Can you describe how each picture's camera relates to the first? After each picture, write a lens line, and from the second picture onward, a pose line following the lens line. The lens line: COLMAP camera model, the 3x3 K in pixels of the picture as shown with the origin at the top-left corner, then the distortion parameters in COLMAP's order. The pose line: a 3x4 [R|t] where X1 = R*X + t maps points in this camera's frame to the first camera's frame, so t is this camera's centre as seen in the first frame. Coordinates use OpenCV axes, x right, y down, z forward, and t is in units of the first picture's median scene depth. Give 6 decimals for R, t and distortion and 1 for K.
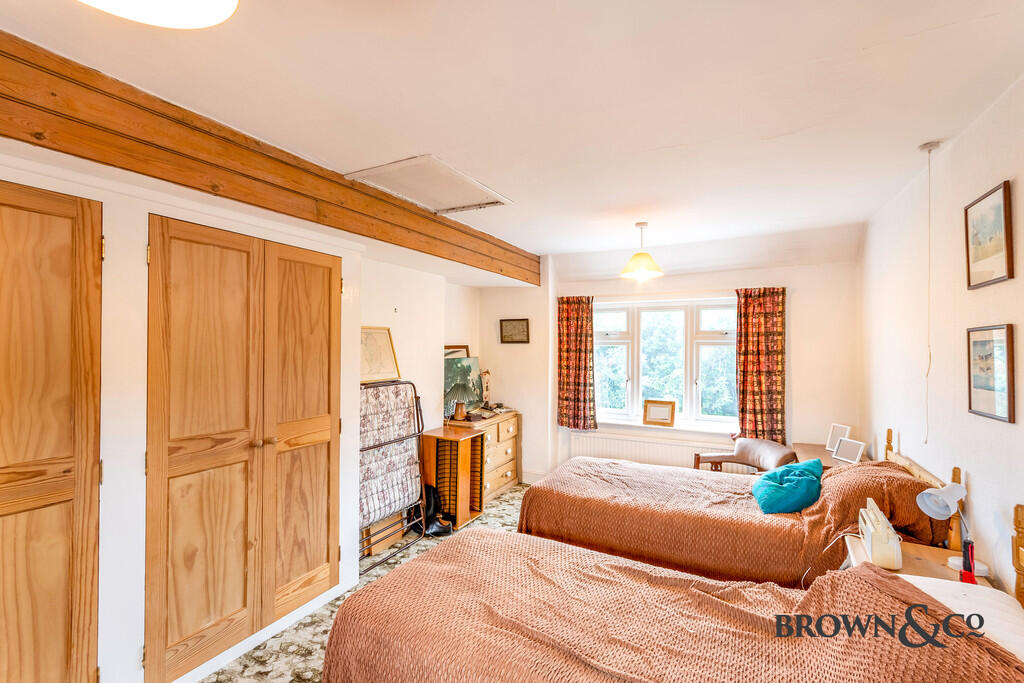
lens RADIAL K [[441.4, 0, 512.0], [0, 441.4, 341.5], [0, 0, 1]] dist [-0.002670, 0.000023]
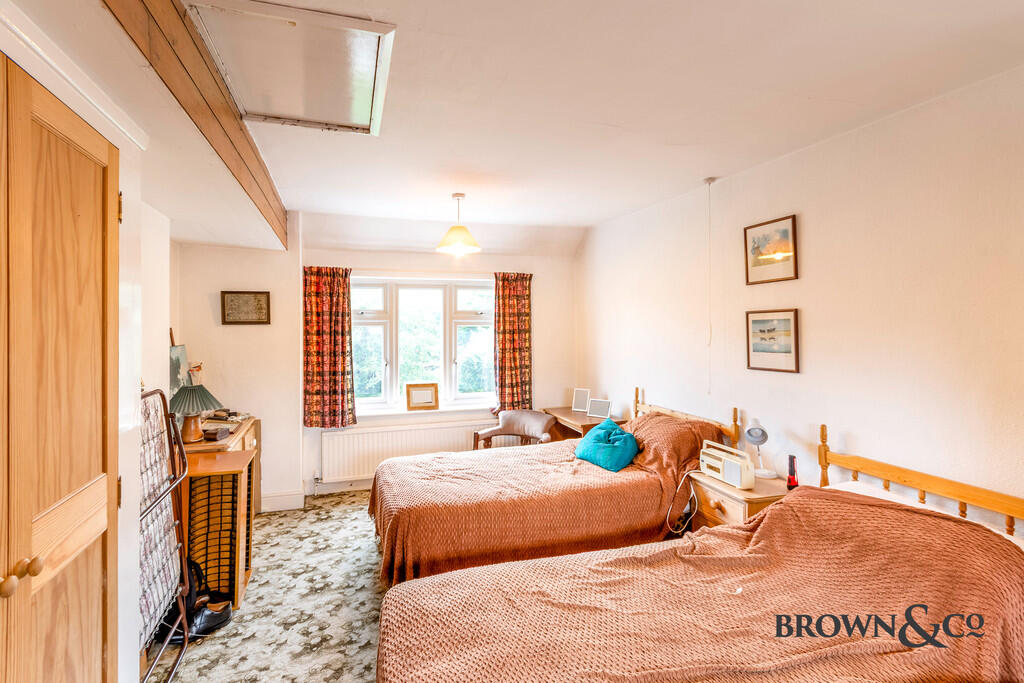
lens RADIAL K [[454.8, 0, 512.1], [0, 454.8, 321.7], [0, 0, 1]] dist [0.000439, 0.000335]
pose [[0.725854, -0.001334, 0.687847, -0.223286], [0.002407, 0.999997, -0.000601, 0.001540], [-0.687844, 0.002092, 0.725855, 0.175231]]
